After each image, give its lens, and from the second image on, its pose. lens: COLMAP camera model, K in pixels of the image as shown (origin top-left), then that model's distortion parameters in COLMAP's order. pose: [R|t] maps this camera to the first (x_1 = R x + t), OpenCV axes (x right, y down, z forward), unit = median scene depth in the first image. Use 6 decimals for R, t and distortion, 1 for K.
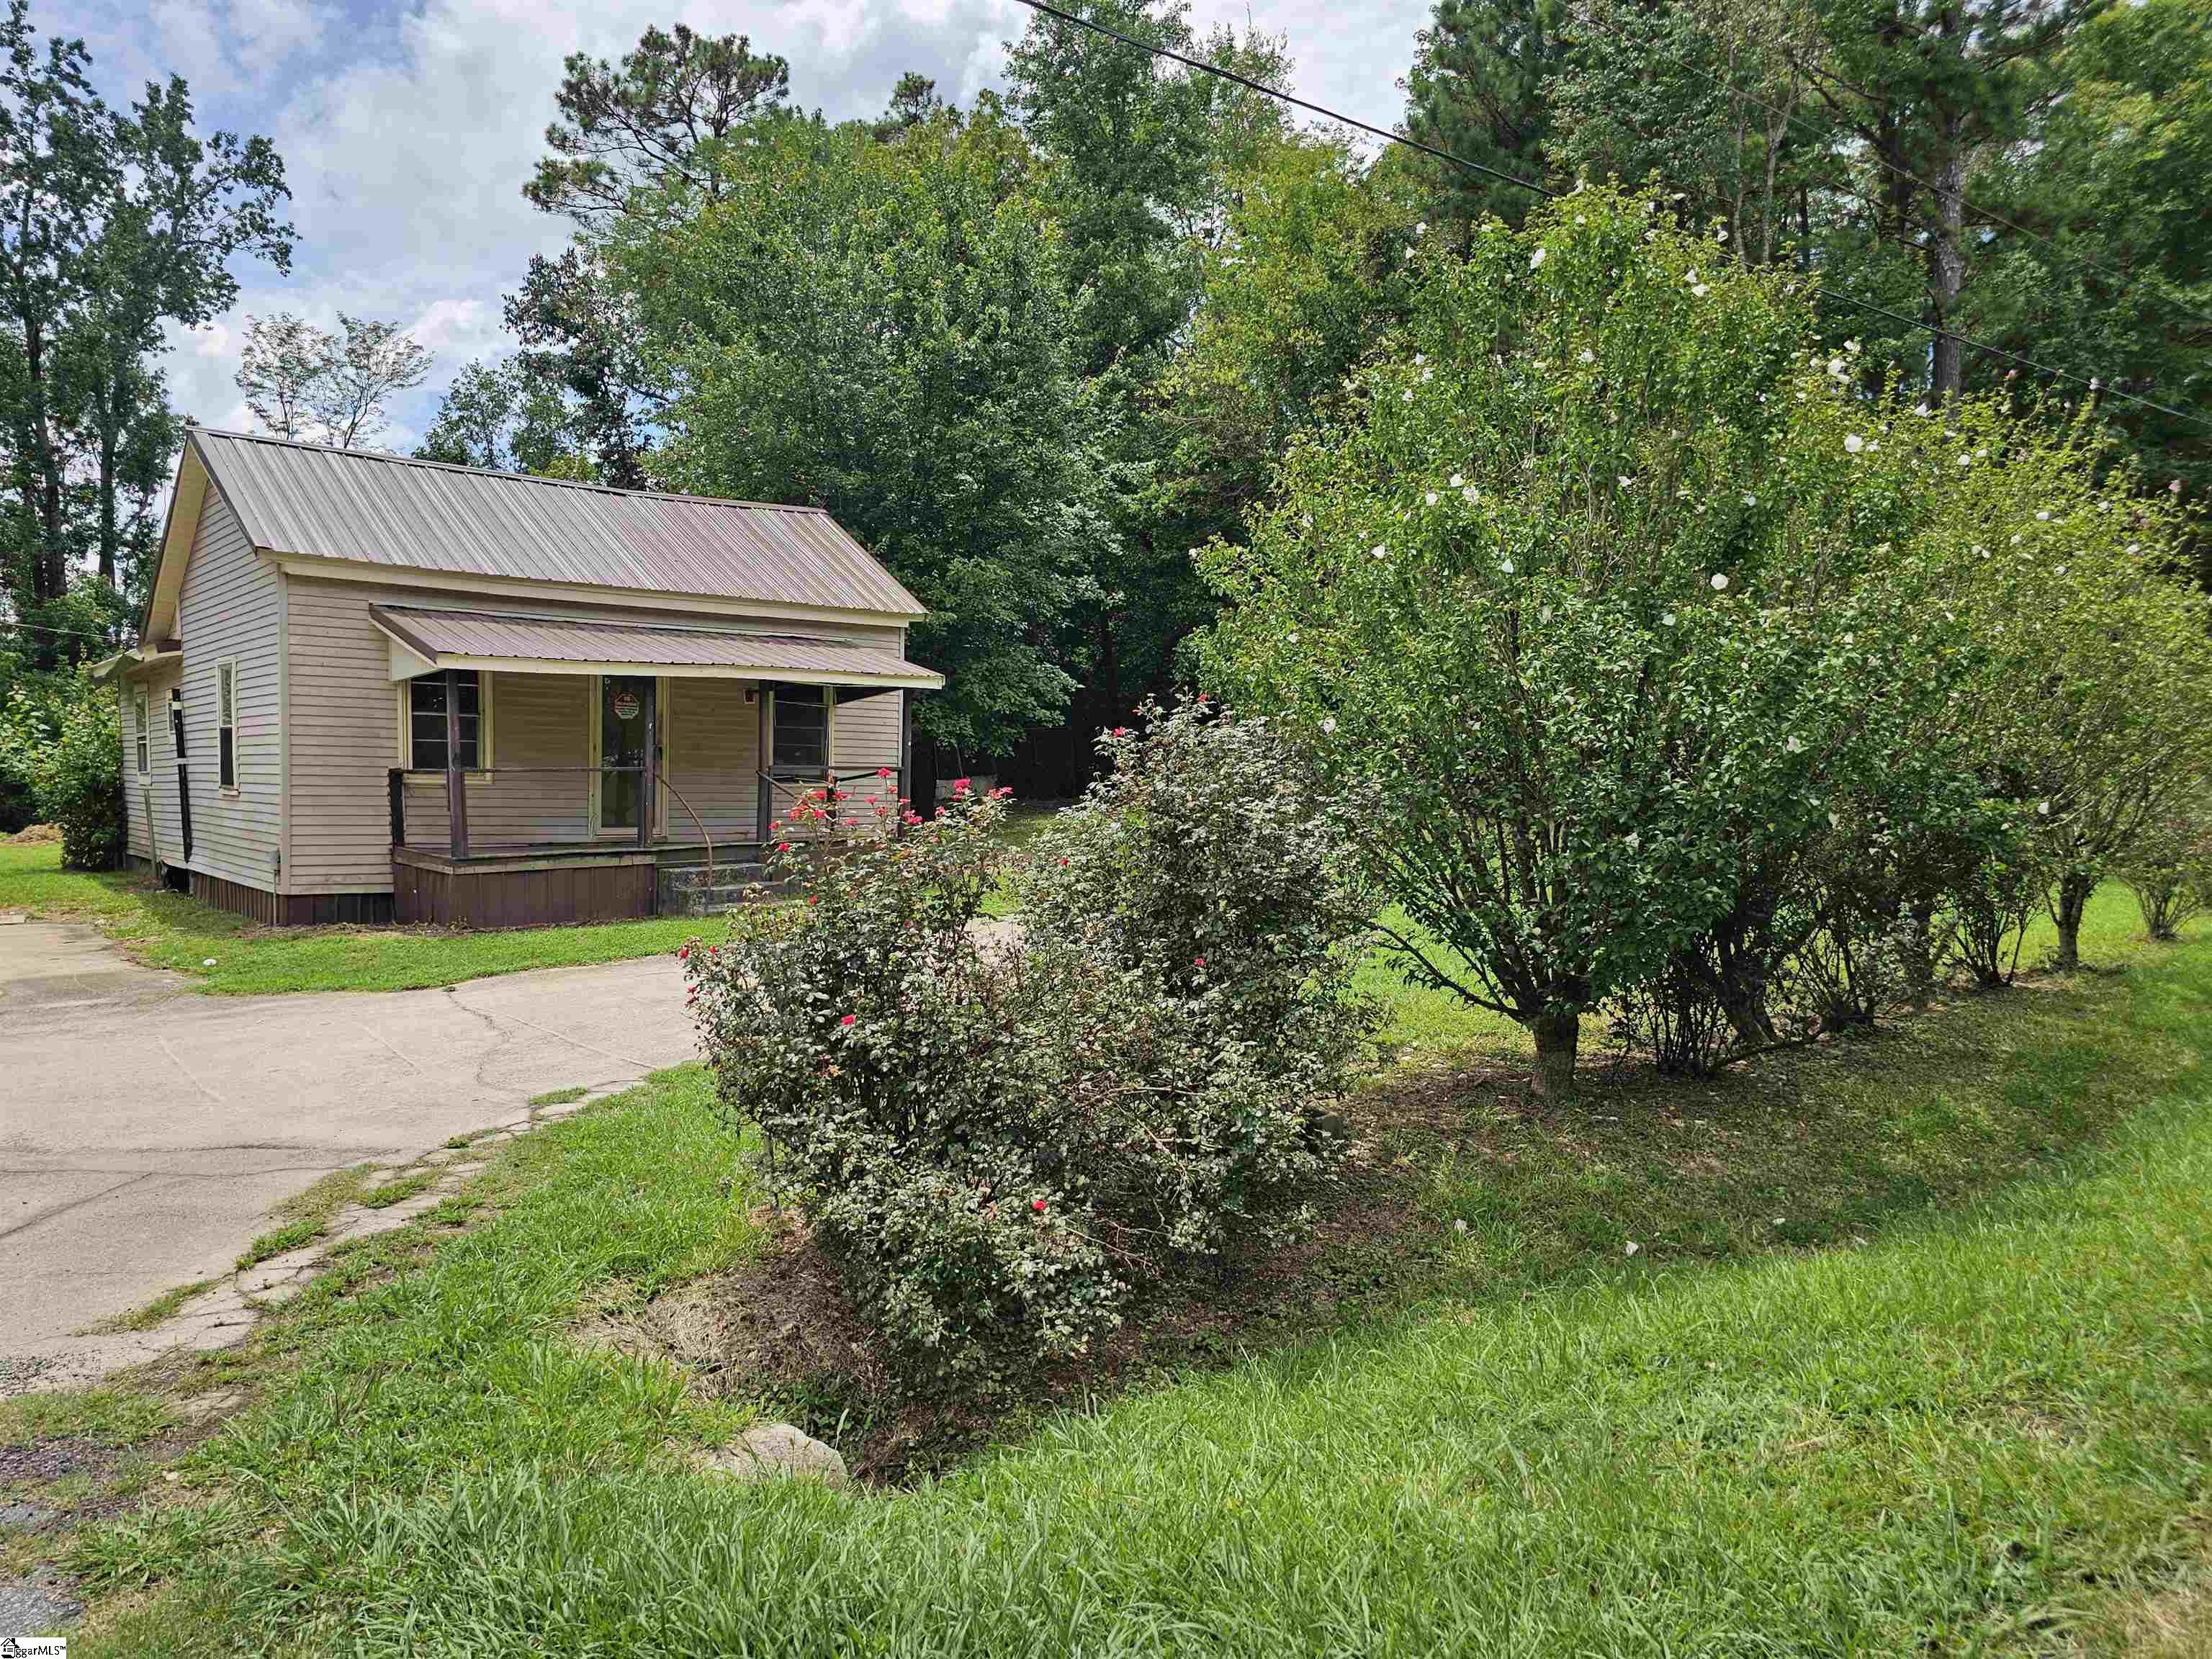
lens RADIAL K [[1478.1, 0, 1101.0], [0, 1478.1, 823.6], [0, 0, 1]] dist [0.069164, -0.056779]
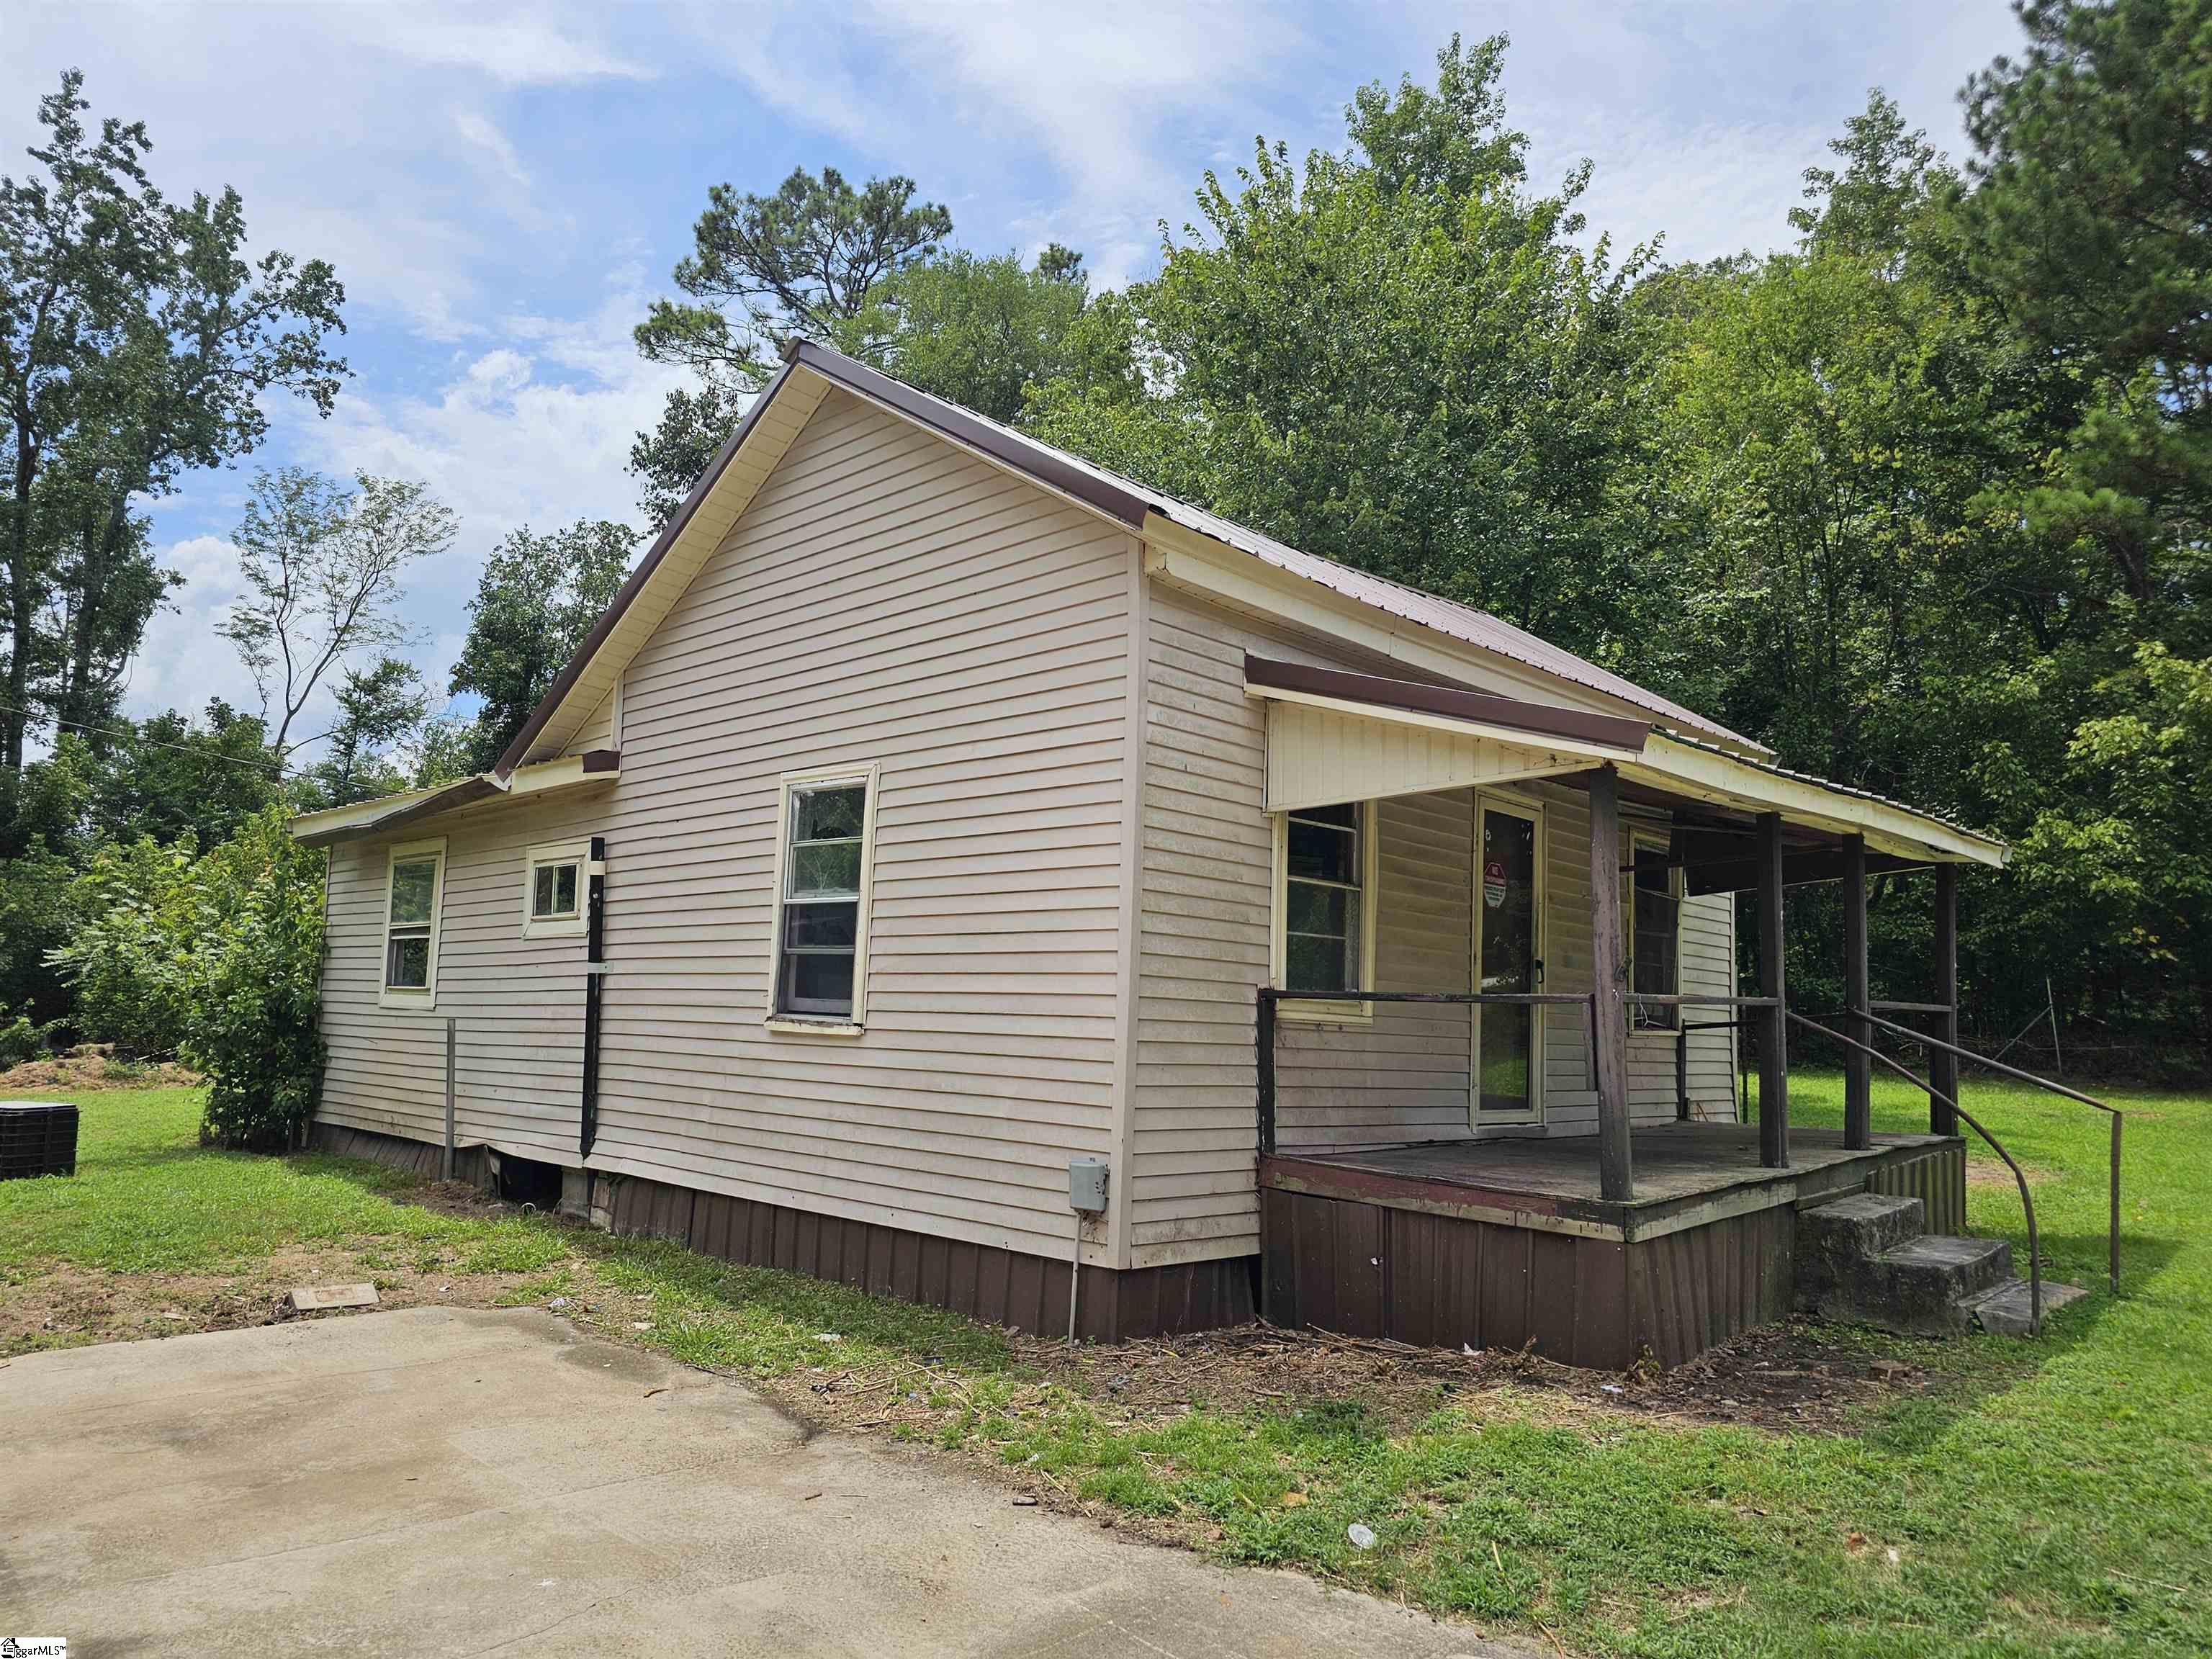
lens RADIAL K [[1479.0, 0, 1091.7], [0, 1479.0, 824.9], [0, 0, 1]] dist [0.064113, -0.056229]
pose [[0.996308, 0.033016, 0.079242, -0.195599], [-0.020012, 0.986978, -0.159603, -0.004029], [-0.083480, 0.157428, 0.983996, 0.180585]]
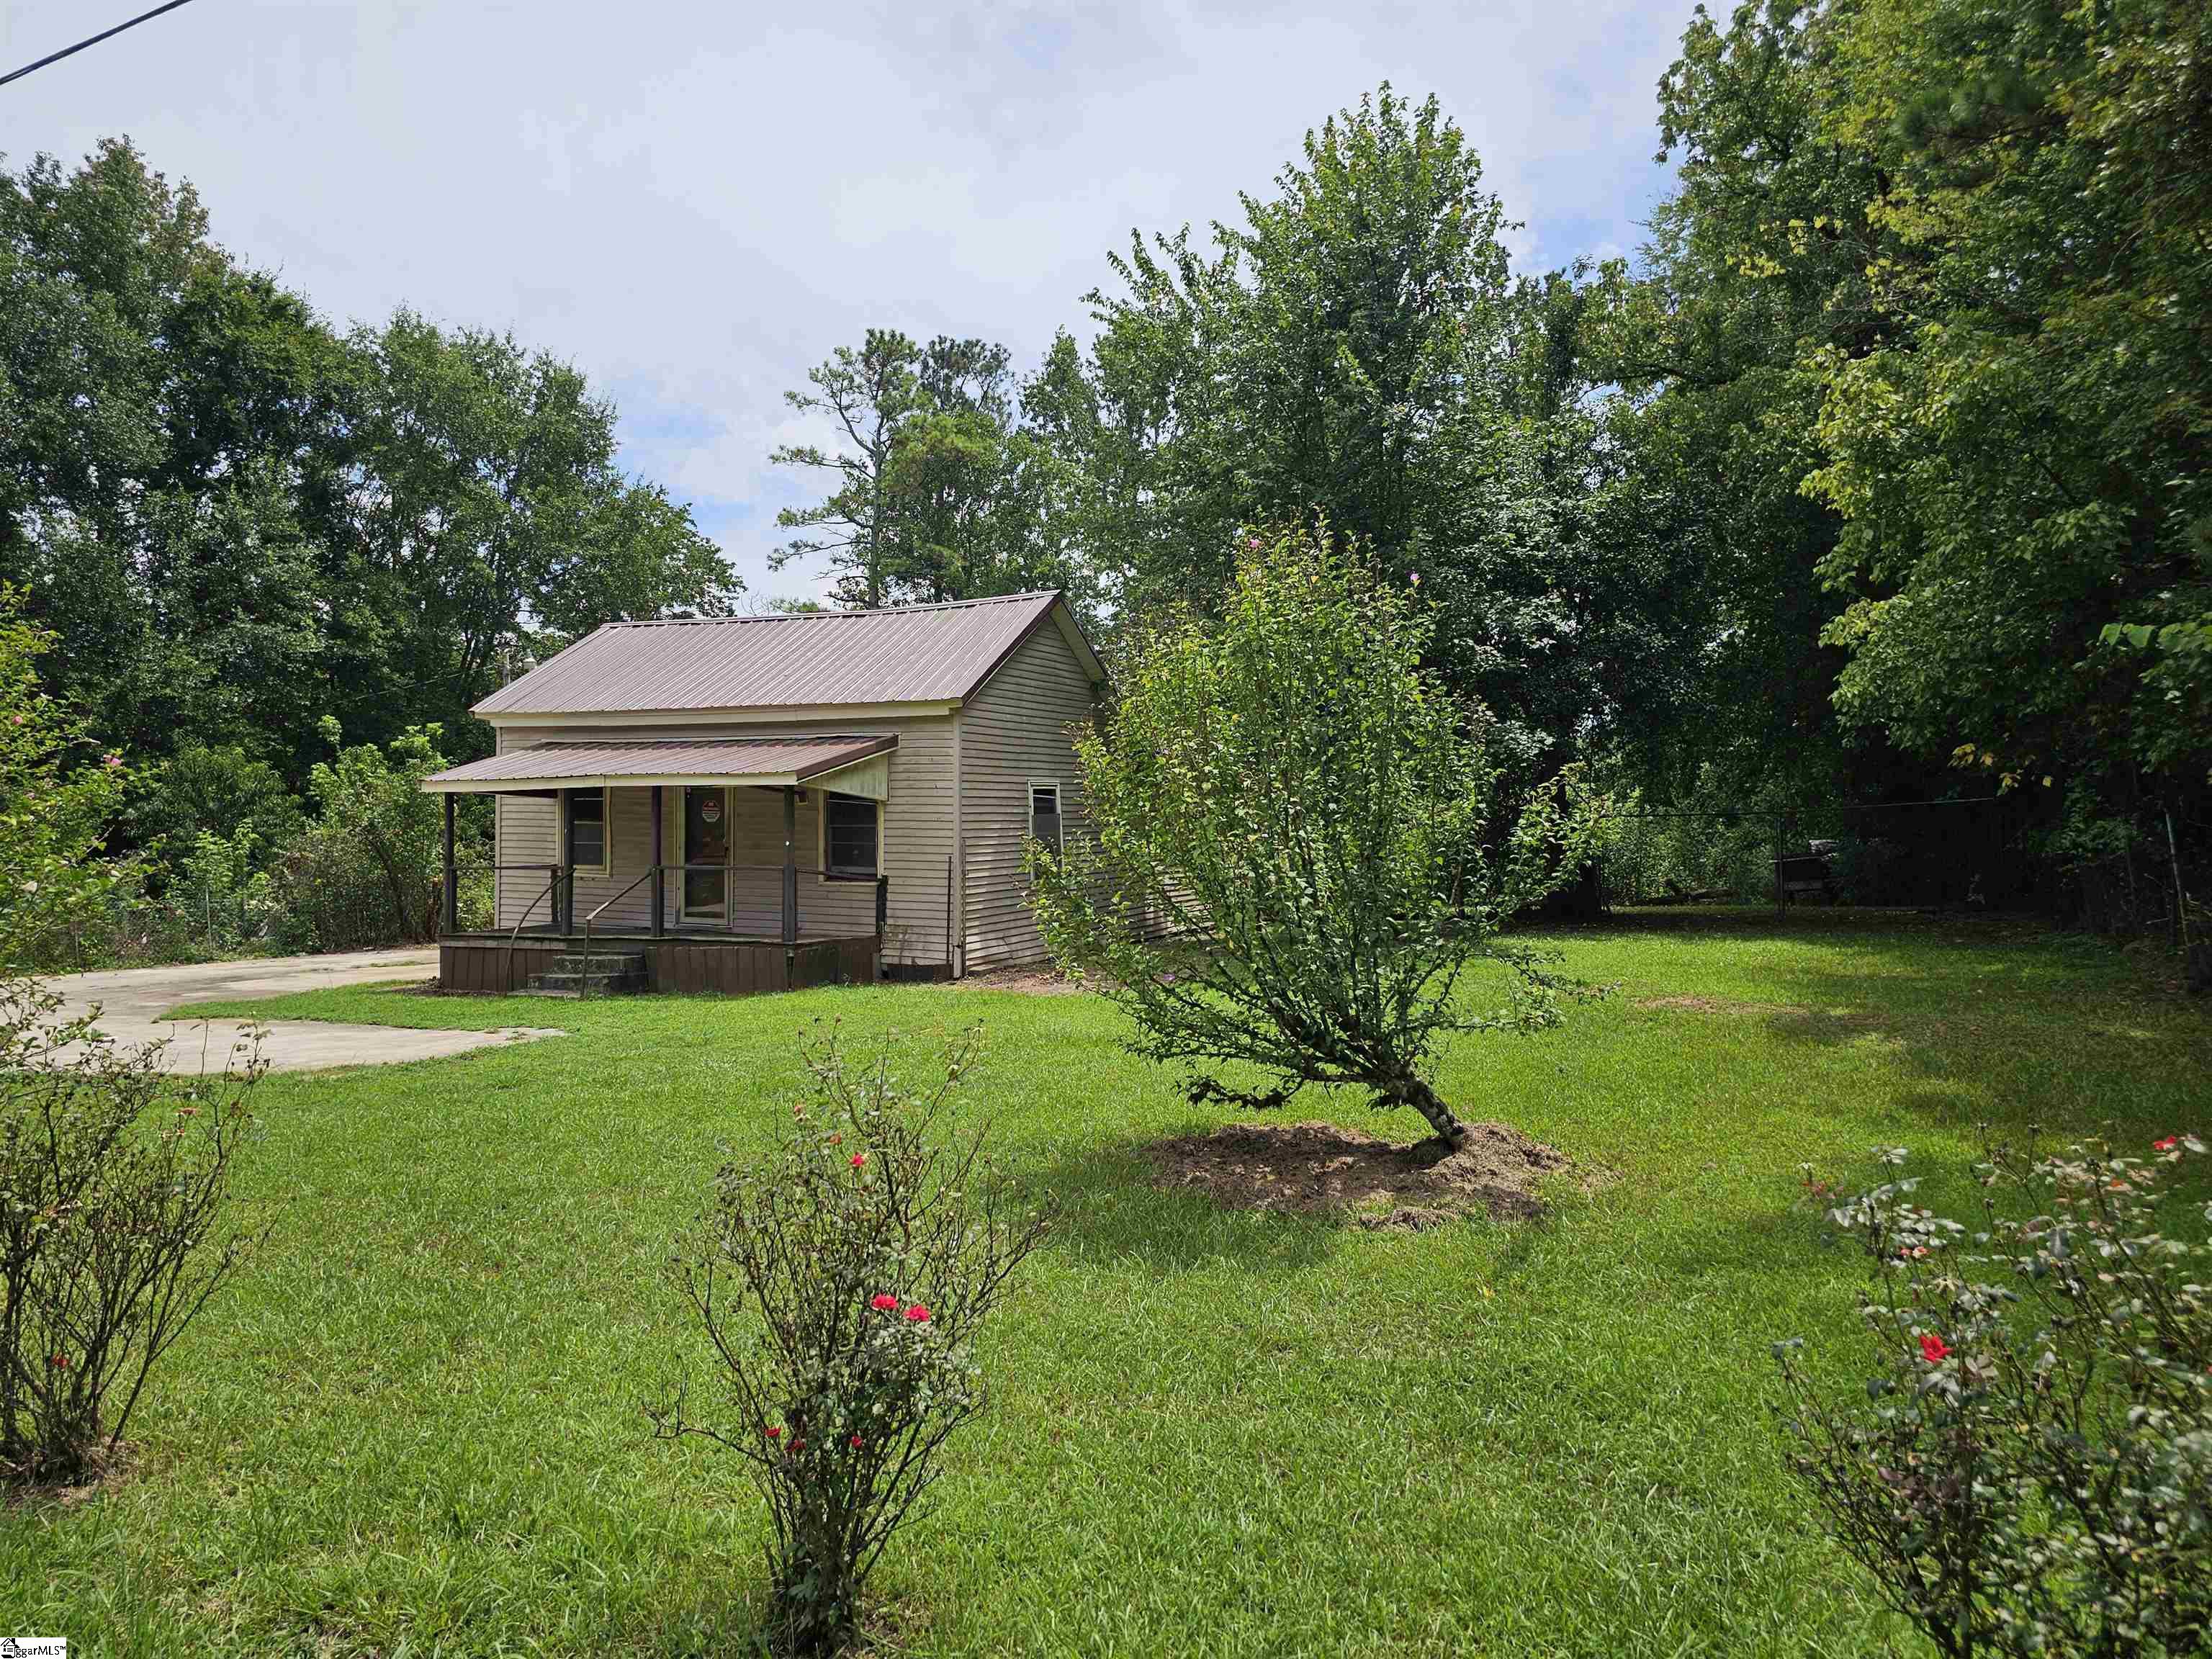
lens RADIAL K [[1478.1, 0, 1101.0], [0, 1478.1, 823.6], [0, 0, 1]] dist [0.069164, -0.056779]
pose [[0.418619, -0.008139, -0.908125, 0.321201], [-0.036960, 0.998979, -0.025991, -0.019445], [0.907409, 0.044445, 0.417891, 0.305335]]
